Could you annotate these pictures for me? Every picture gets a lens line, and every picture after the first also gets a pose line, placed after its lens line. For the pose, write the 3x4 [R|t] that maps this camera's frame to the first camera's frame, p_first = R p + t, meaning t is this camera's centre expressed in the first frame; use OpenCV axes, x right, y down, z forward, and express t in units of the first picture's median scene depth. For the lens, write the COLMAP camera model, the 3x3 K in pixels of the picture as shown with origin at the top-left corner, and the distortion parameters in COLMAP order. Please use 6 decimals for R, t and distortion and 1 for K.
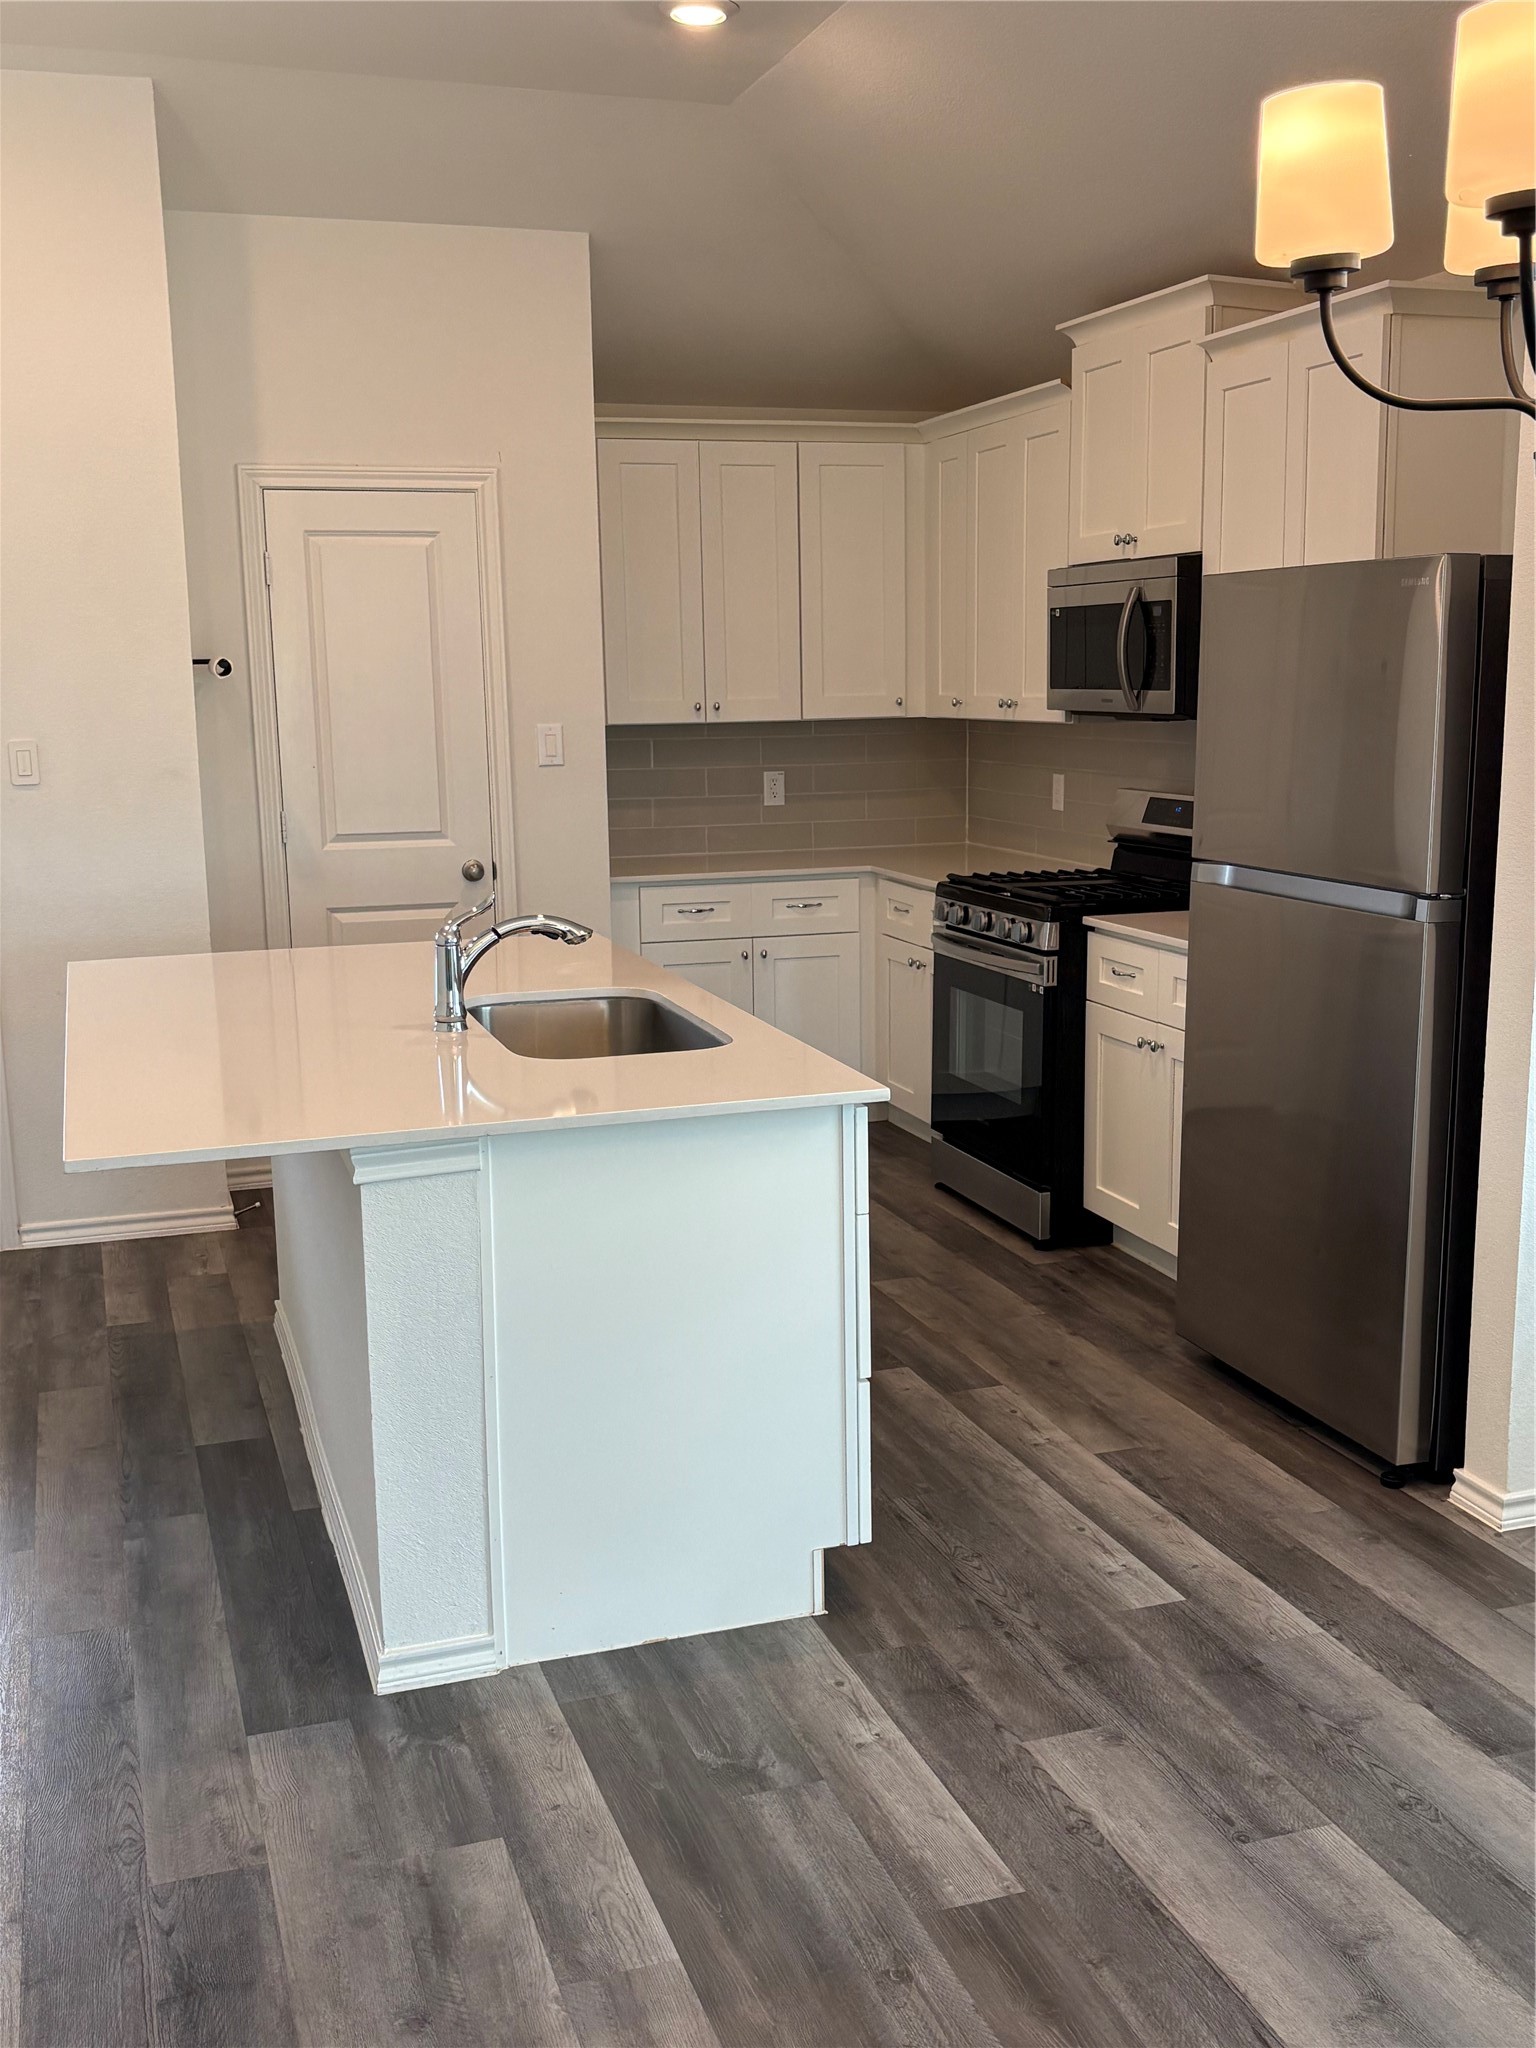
lens RADIAL K [[2065.4, 0, 779.2], [0, 2065.4, 1022.2], [0, 0, 1]] dist [0.036952, 0.000000]
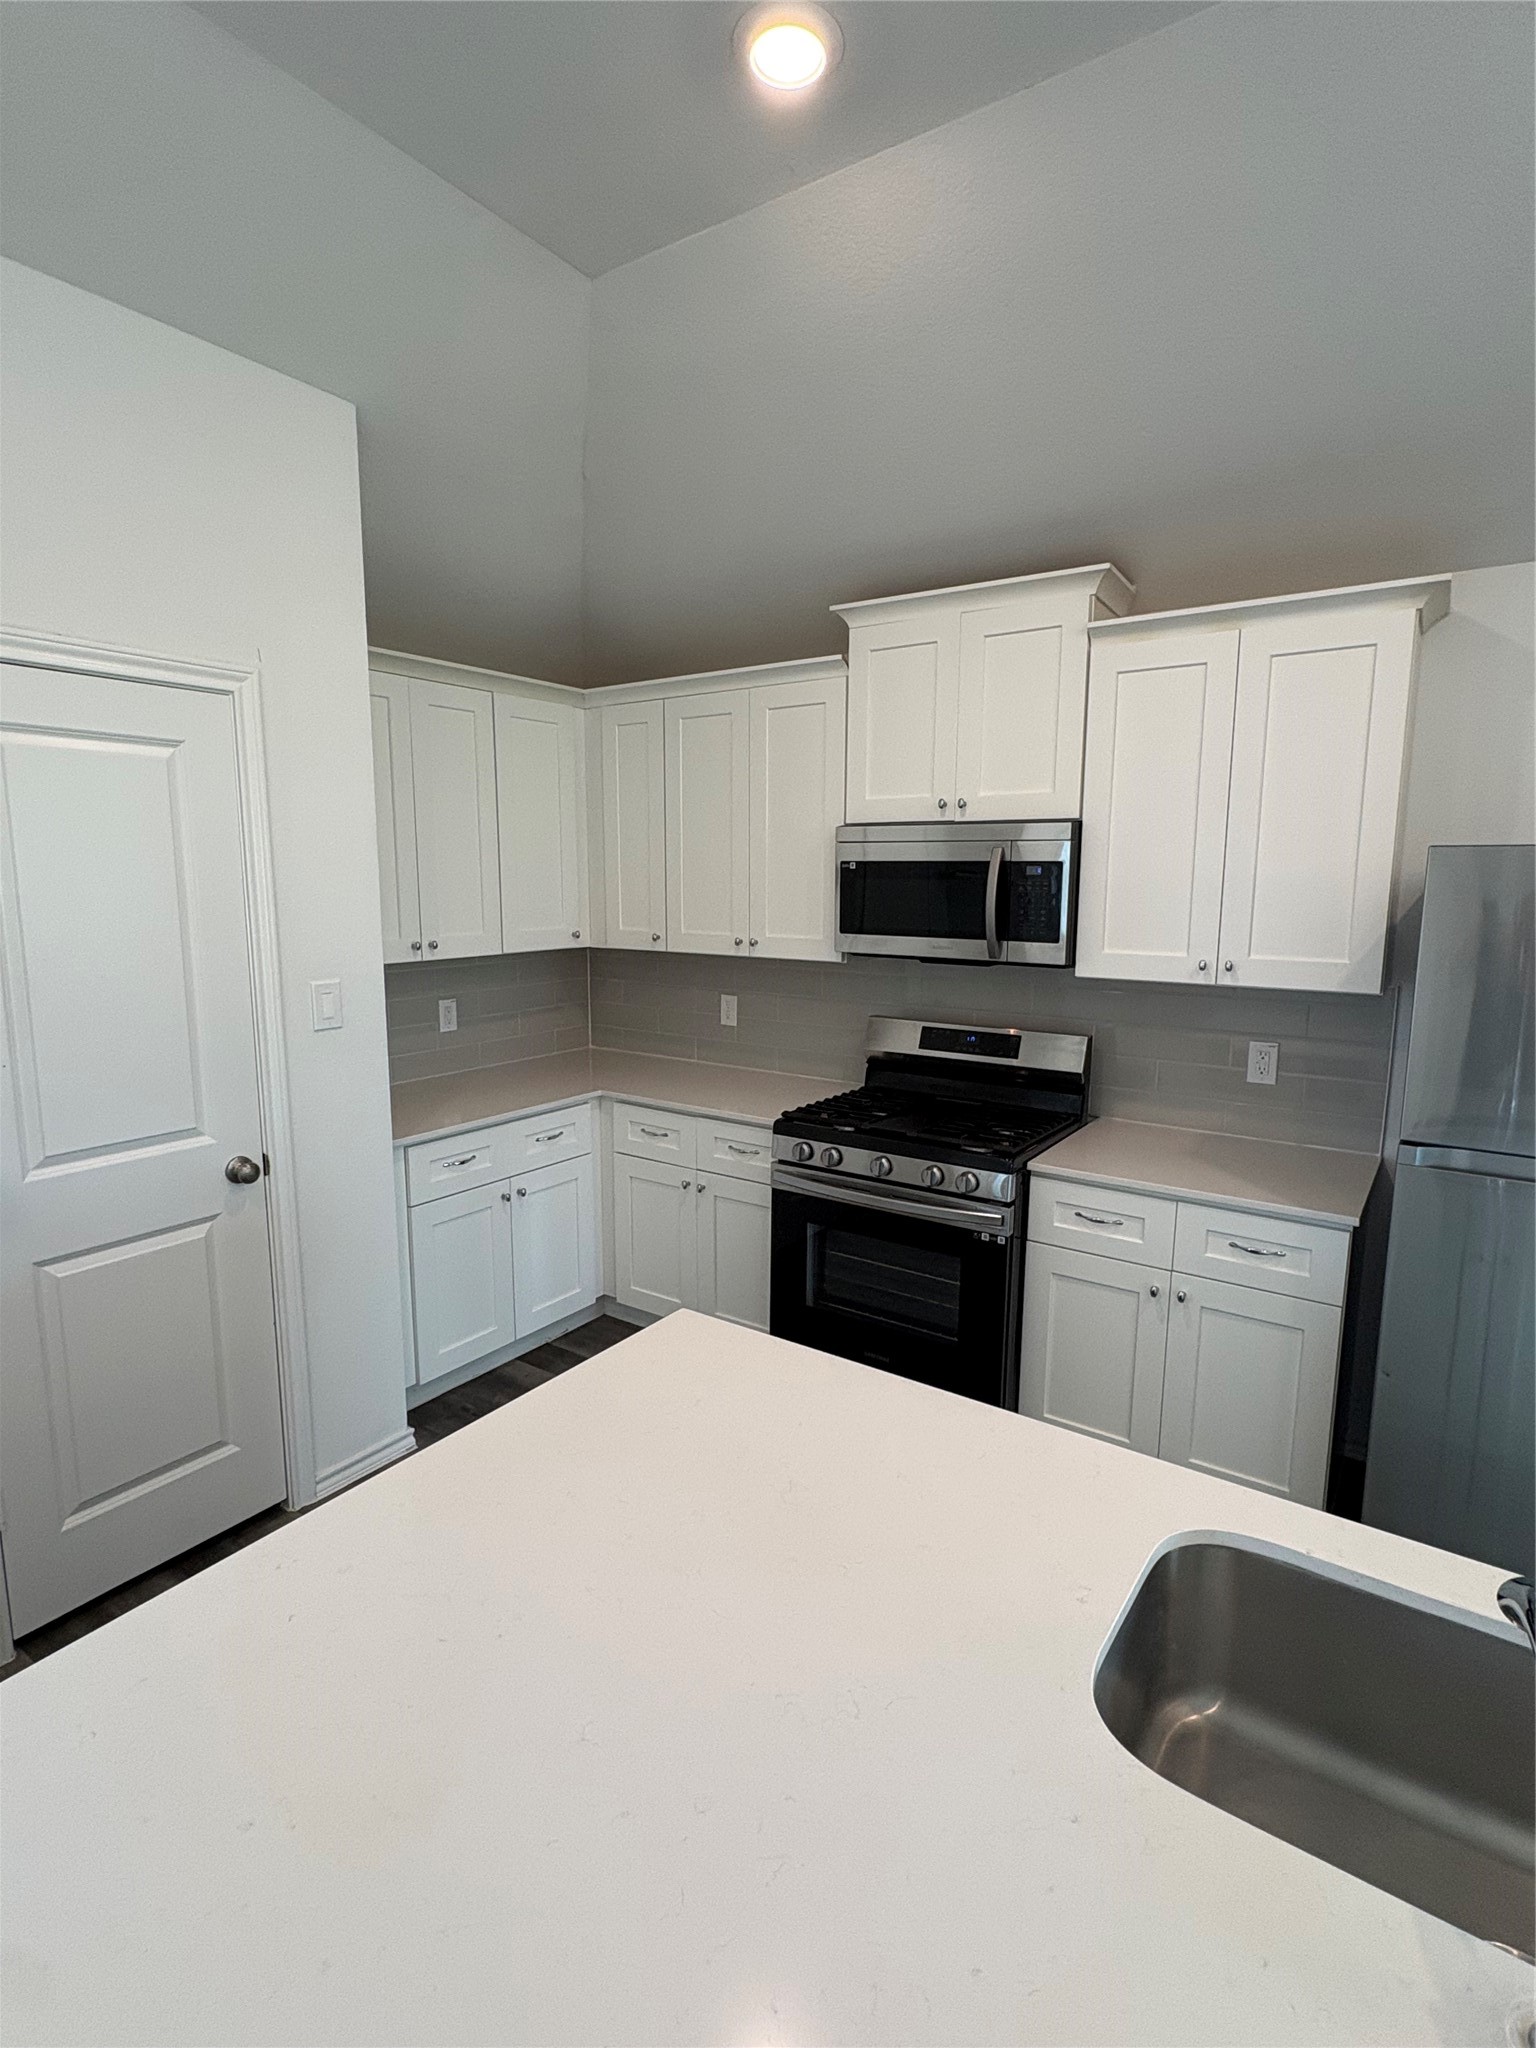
lens RADIAL K [[1023.5, 0, 775.9], [0, 1023.5, 1021.4], [0, 0, 1]] dist [-0.000085, 0.000923]
pose [[0.796769, -0.068541, 0.600384, -0.275414], [0.086351, 0.996264, -0.000861, -0.142158], [-0.598082, 0.052530, 0.799711, 0.712477]]
